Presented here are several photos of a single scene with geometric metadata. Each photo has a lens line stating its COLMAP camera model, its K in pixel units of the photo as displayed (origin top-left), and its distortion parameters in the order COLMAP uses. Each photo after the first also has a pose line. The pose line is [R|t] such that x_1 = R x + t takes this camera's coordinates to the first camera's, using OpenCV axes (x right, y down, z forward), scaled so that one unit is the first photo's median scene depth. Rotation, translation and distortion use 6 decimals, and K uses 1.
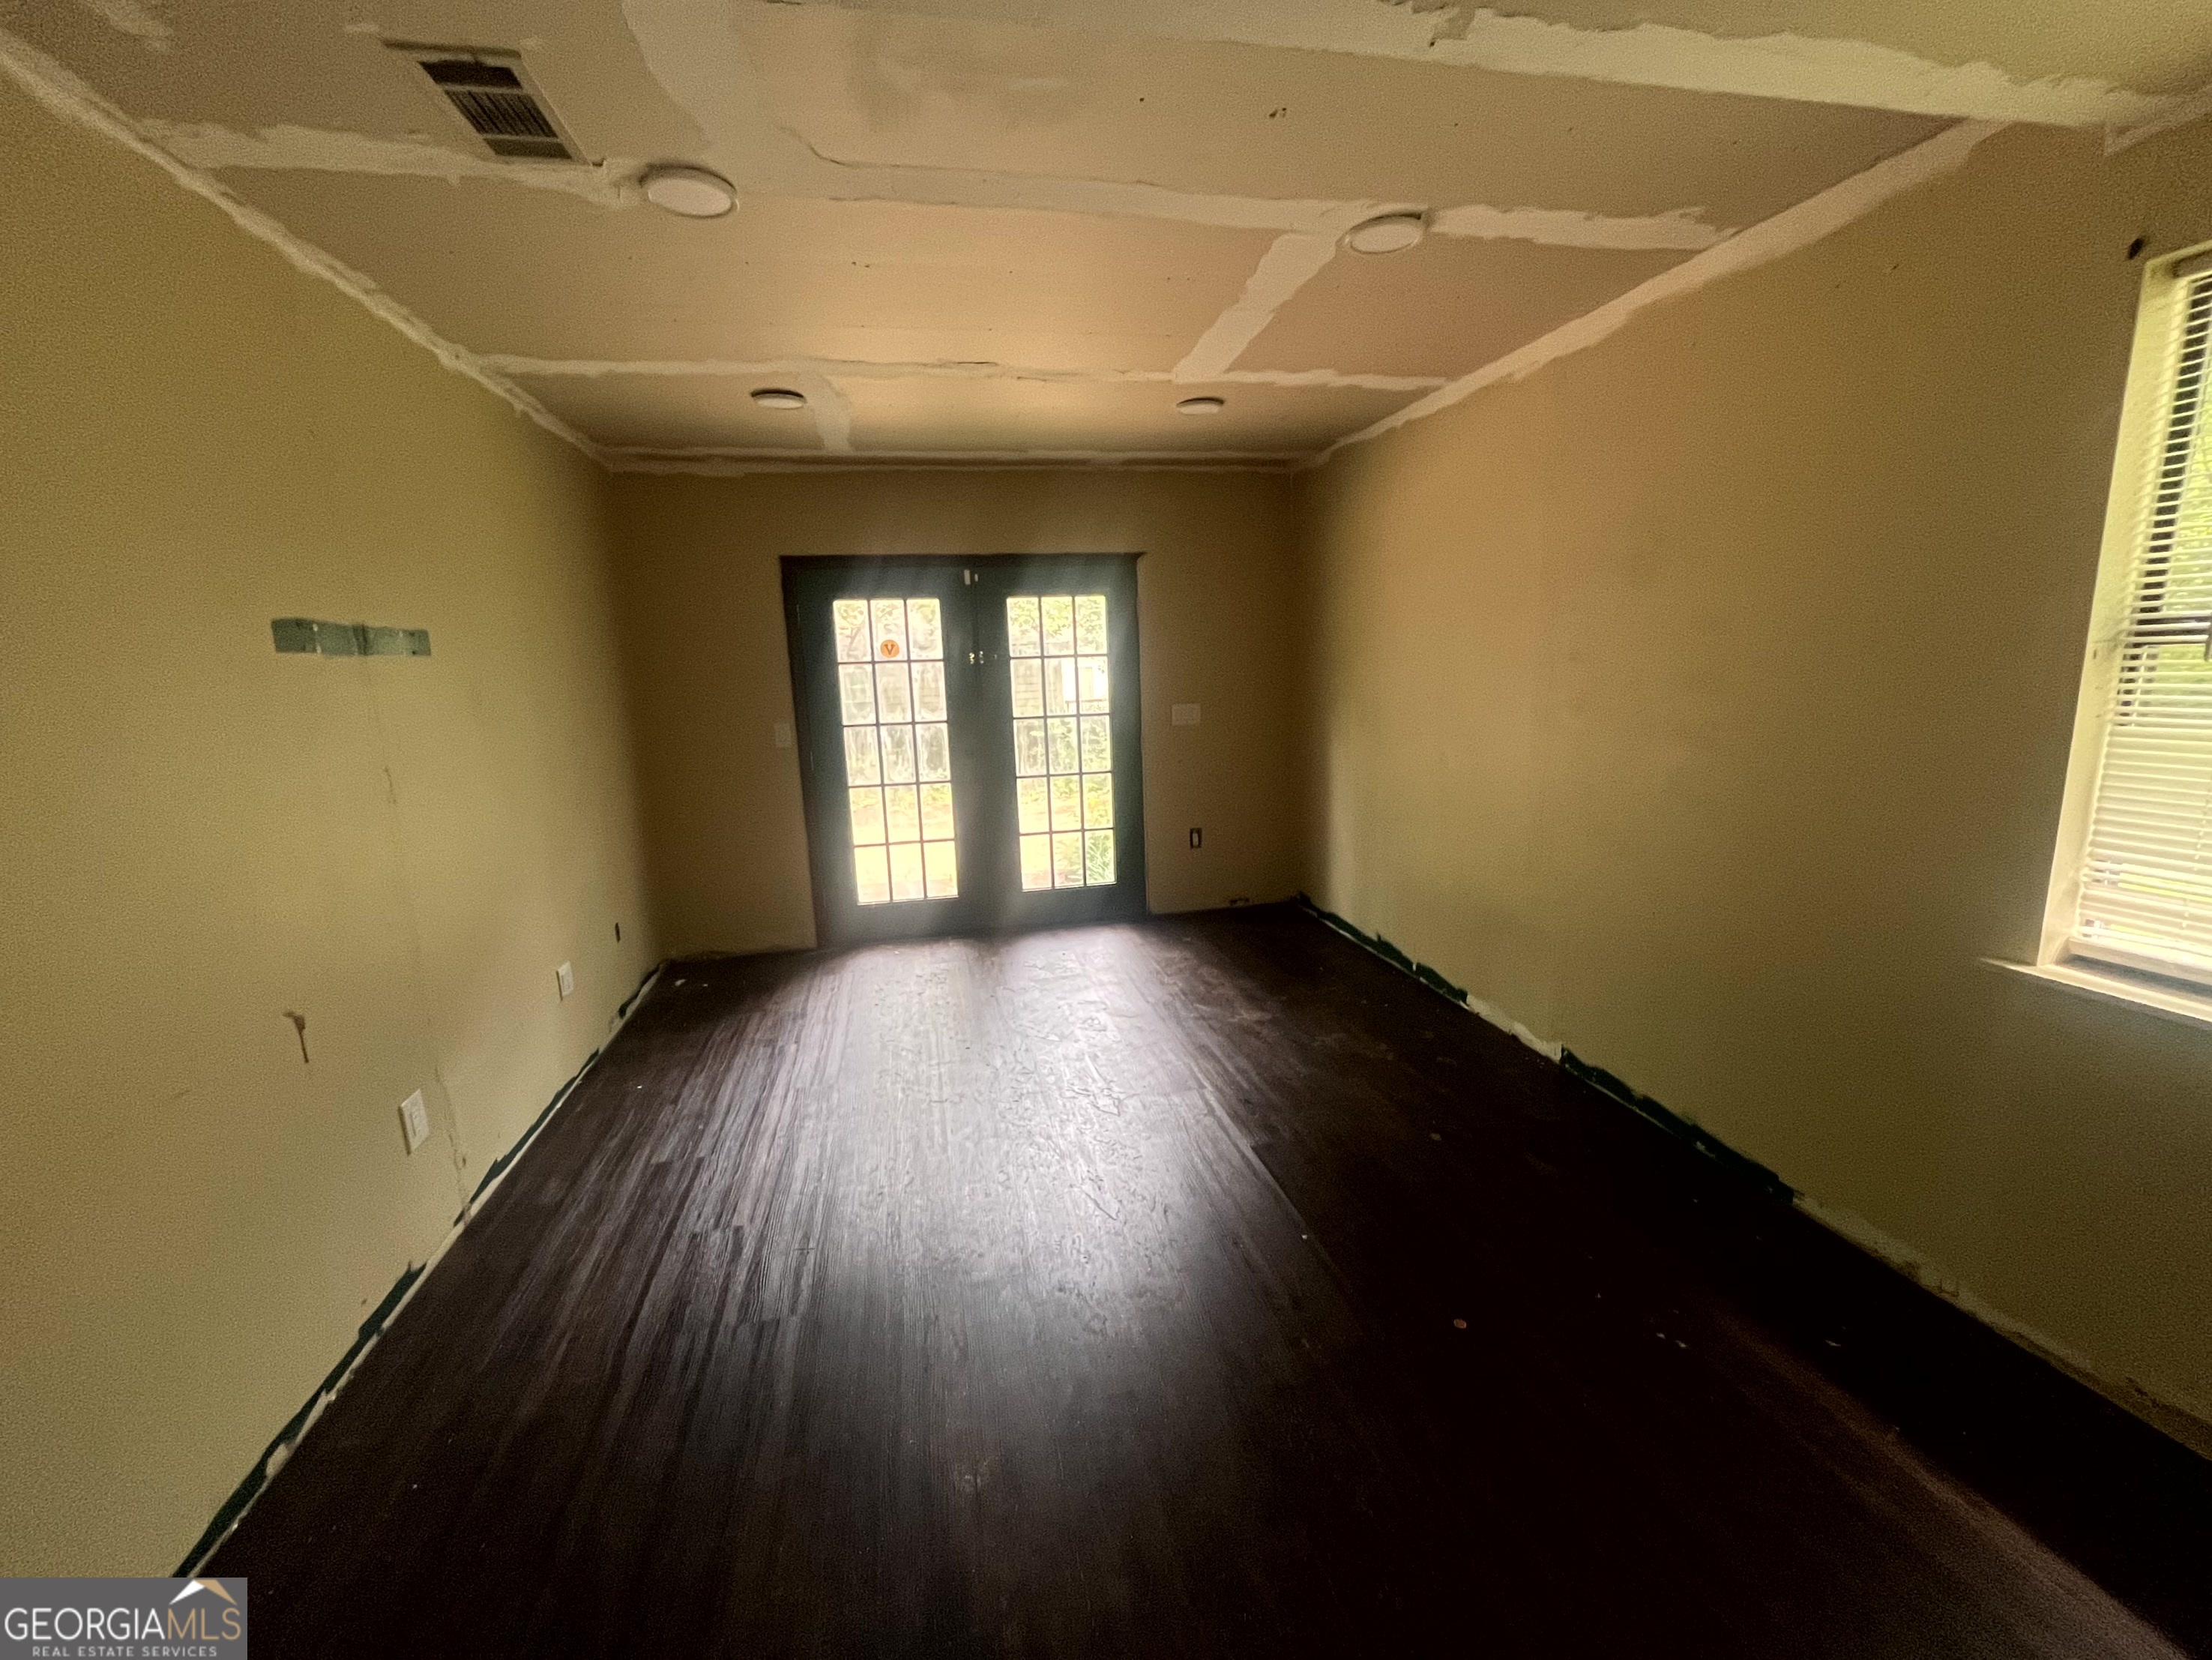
lens RADIAL K [[896.9, 0, 1096.6], [0, 896.9, 828.3], [0, 0, 1]] dist [-0.002918, -0.000303]
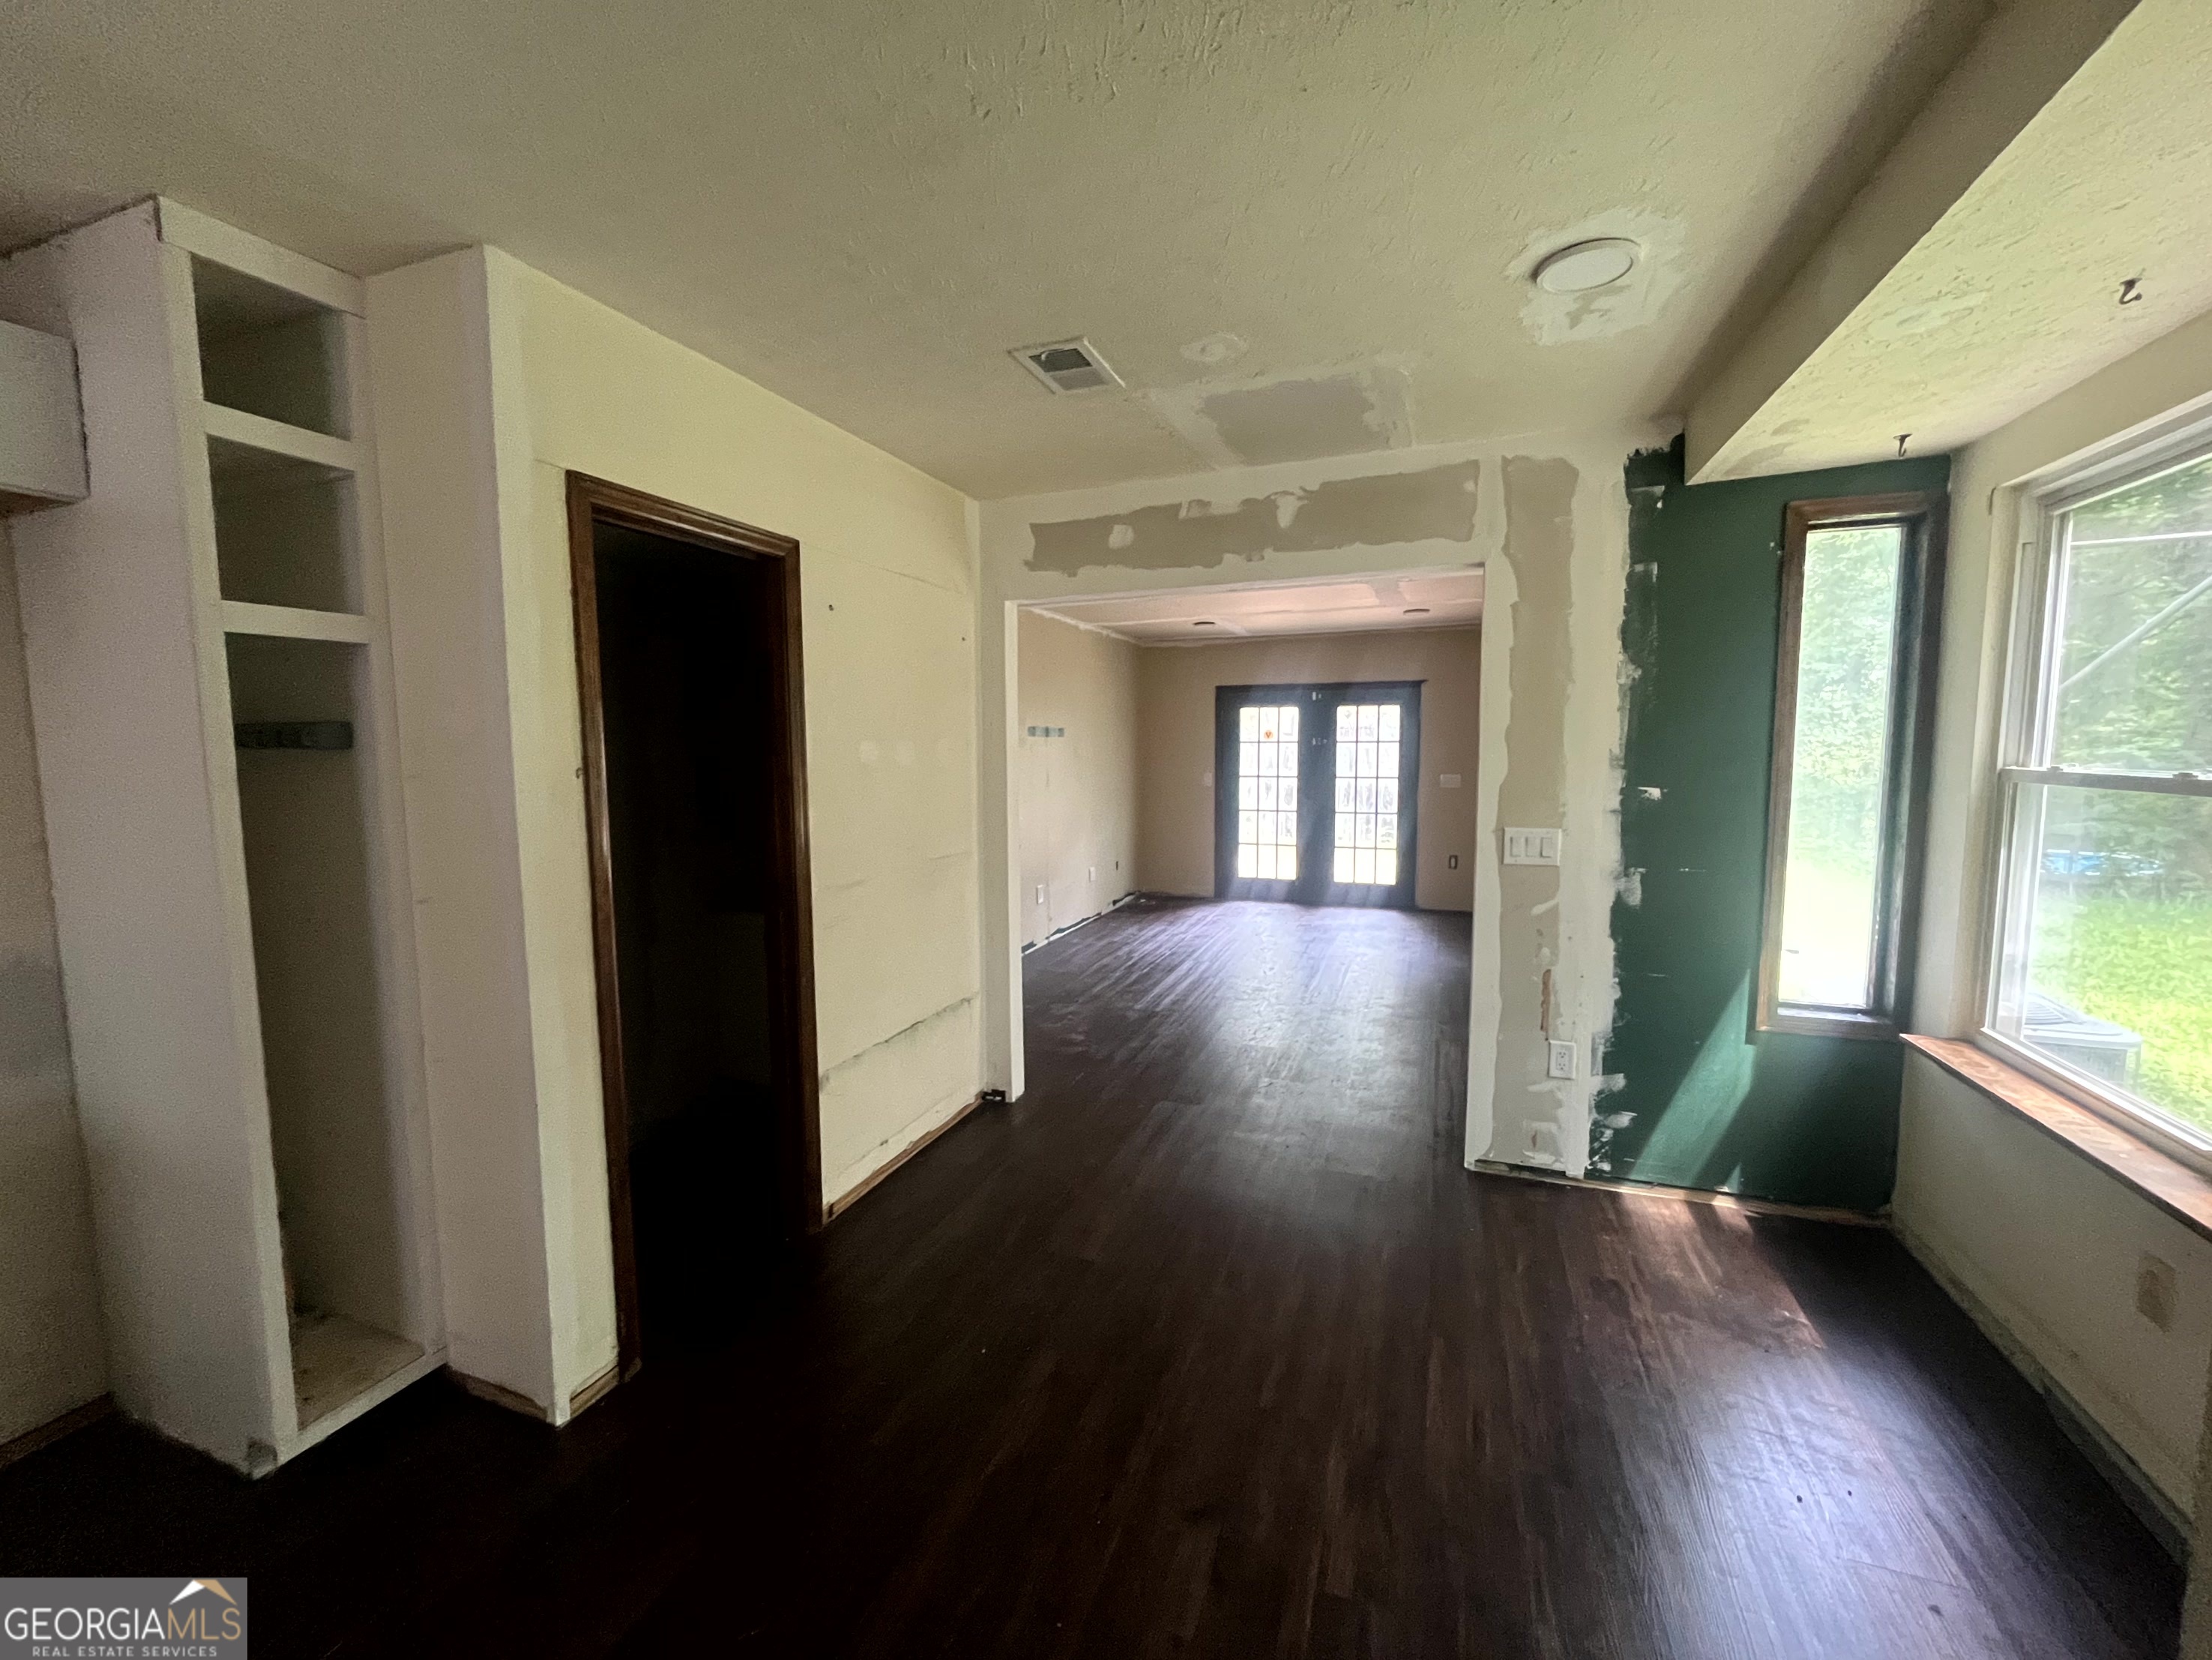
lens RADIAL K [[897.5, 0, 1100.0], [0, 897.5, 827.0], [0, 0, 1]] dist [-0.002347, 0.000006]
pose [[0.840441, 0.080795, -0.535847, 0.465355], [-0.123413, 0.991376, -0.044086, 0.104222], [0.527663, 0.103183, 0.843164, -0.679159]]
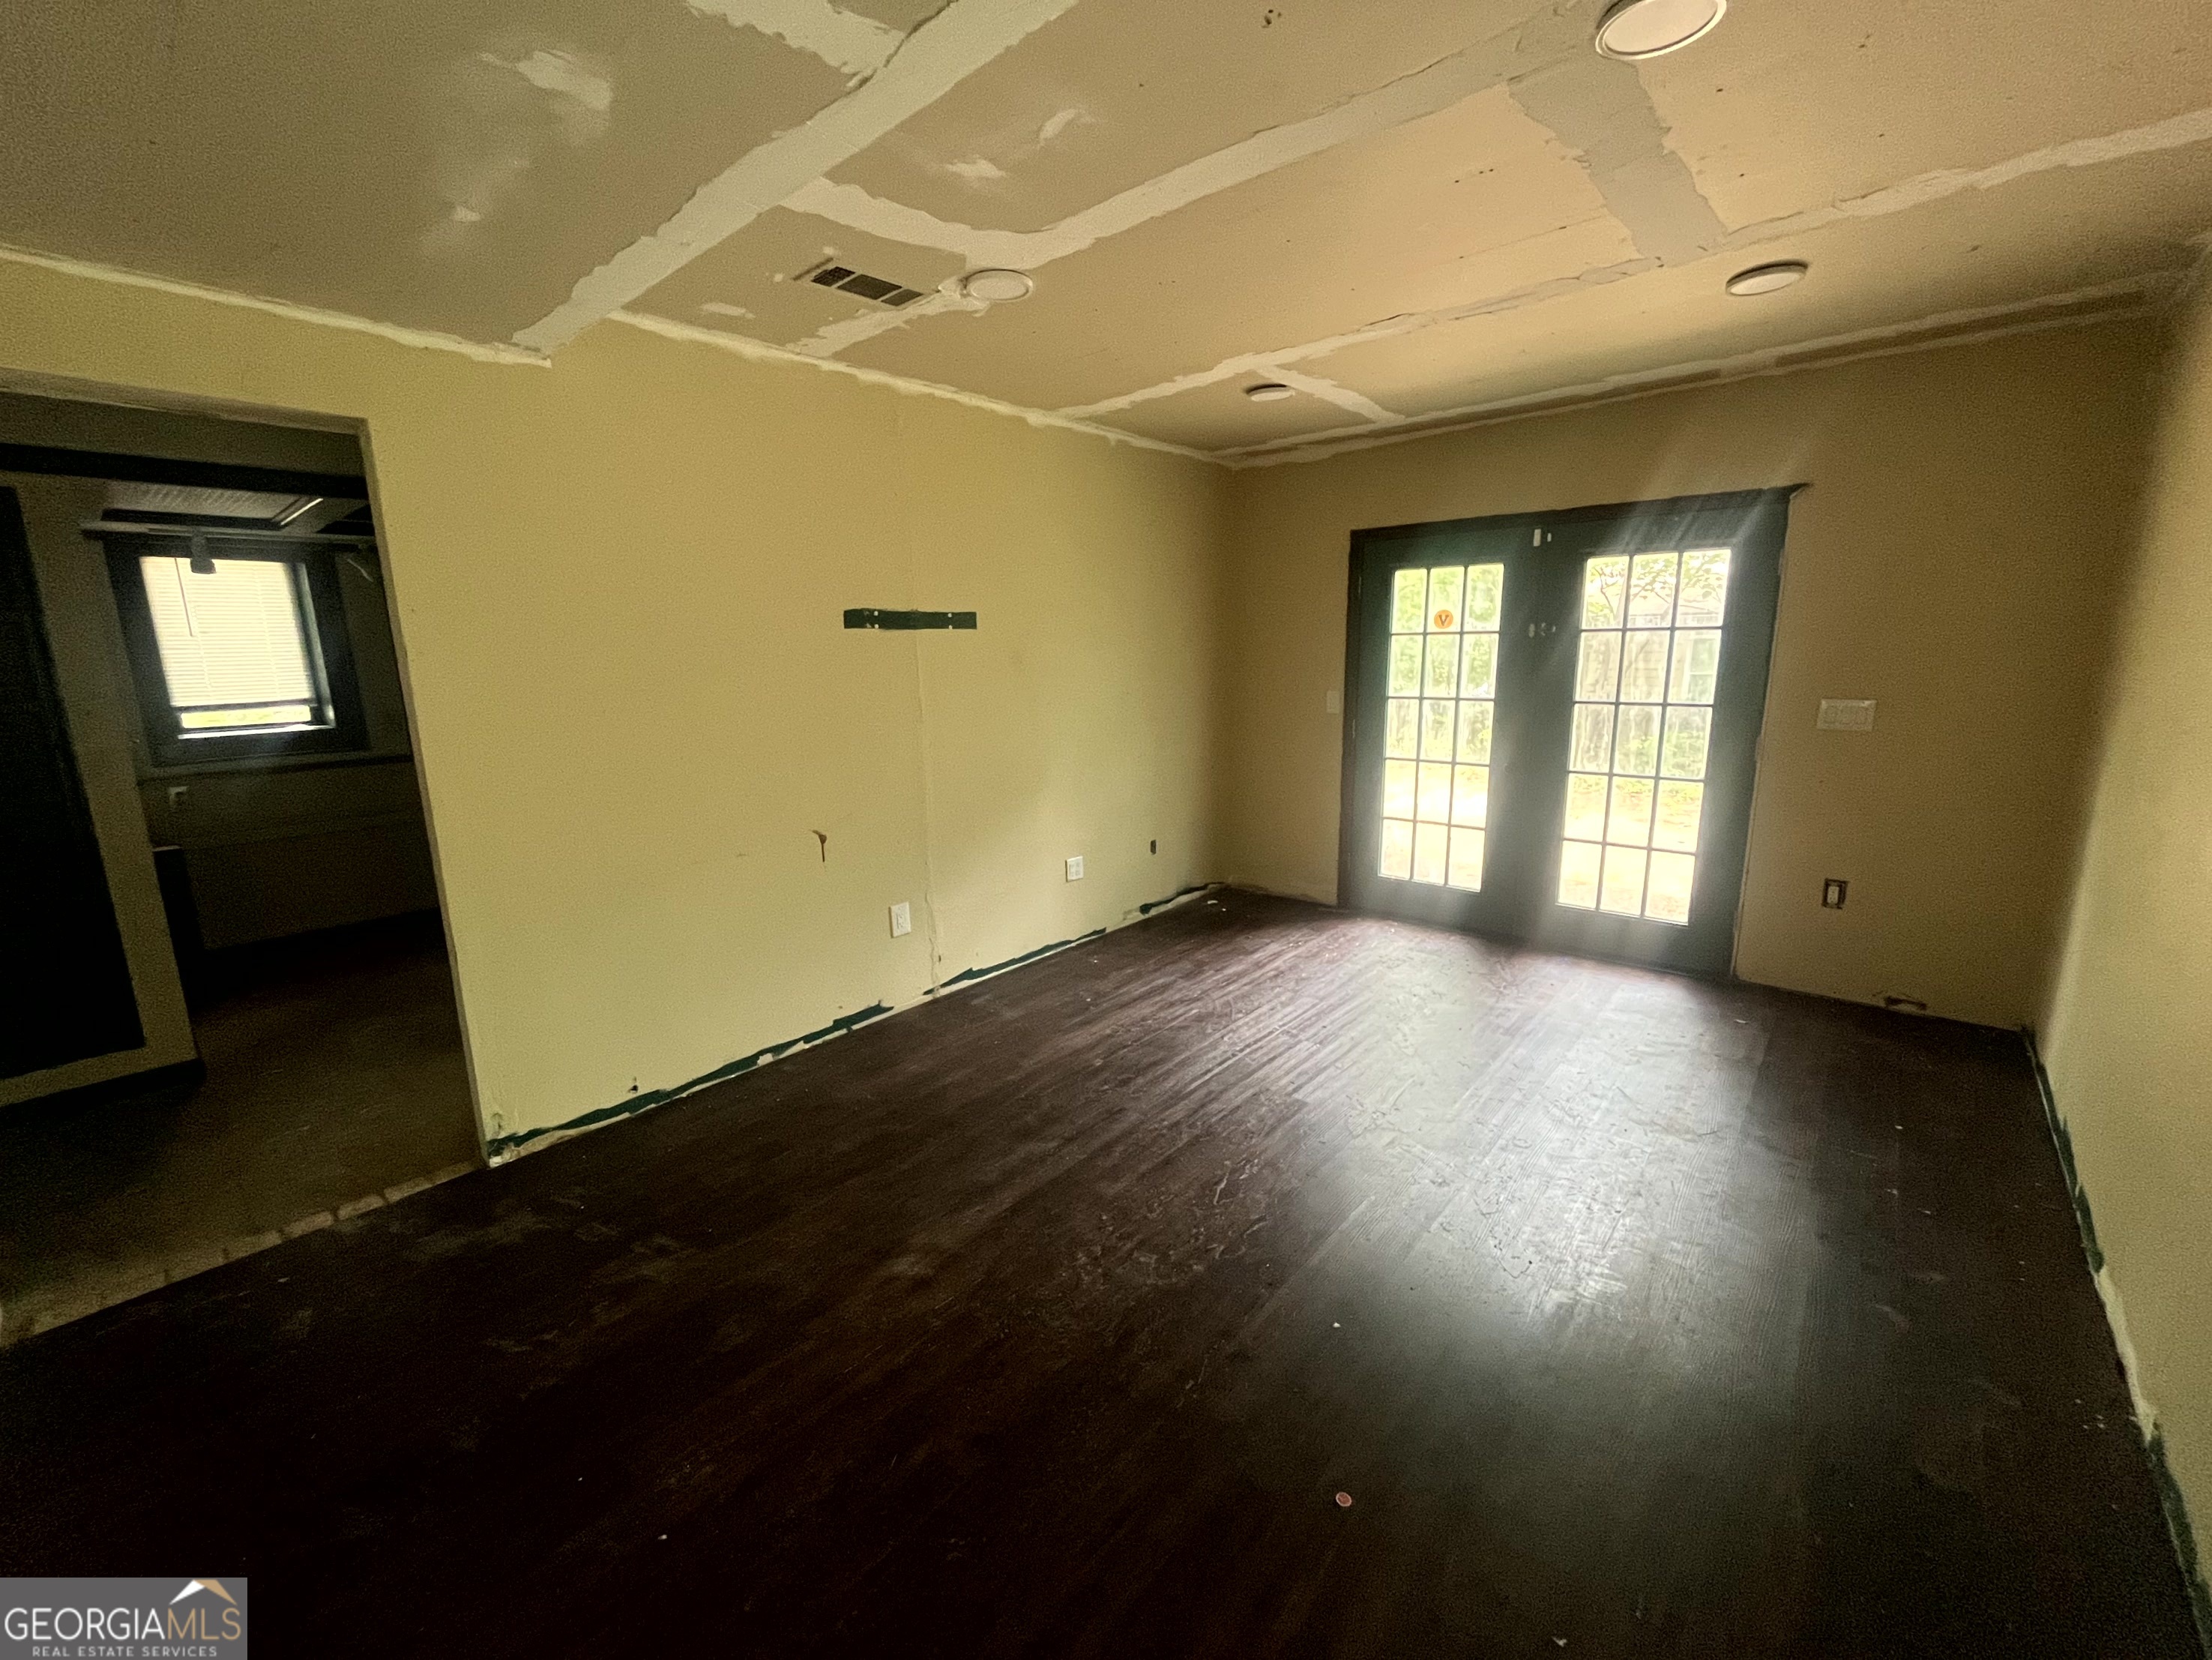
lens RADIAL K [[897.5, 0, 1100.0], [0, 897.5, 827.0], [0, 0, 1]] dist [-0.002347, 0.000006]
pose [[0.600743, 0.182328, -0.778373, 0.333249], [-0.150746, 0.982014, 0.113685, -0.036698], [0.785101, 0.049041, 0.617423, 0.133474]]
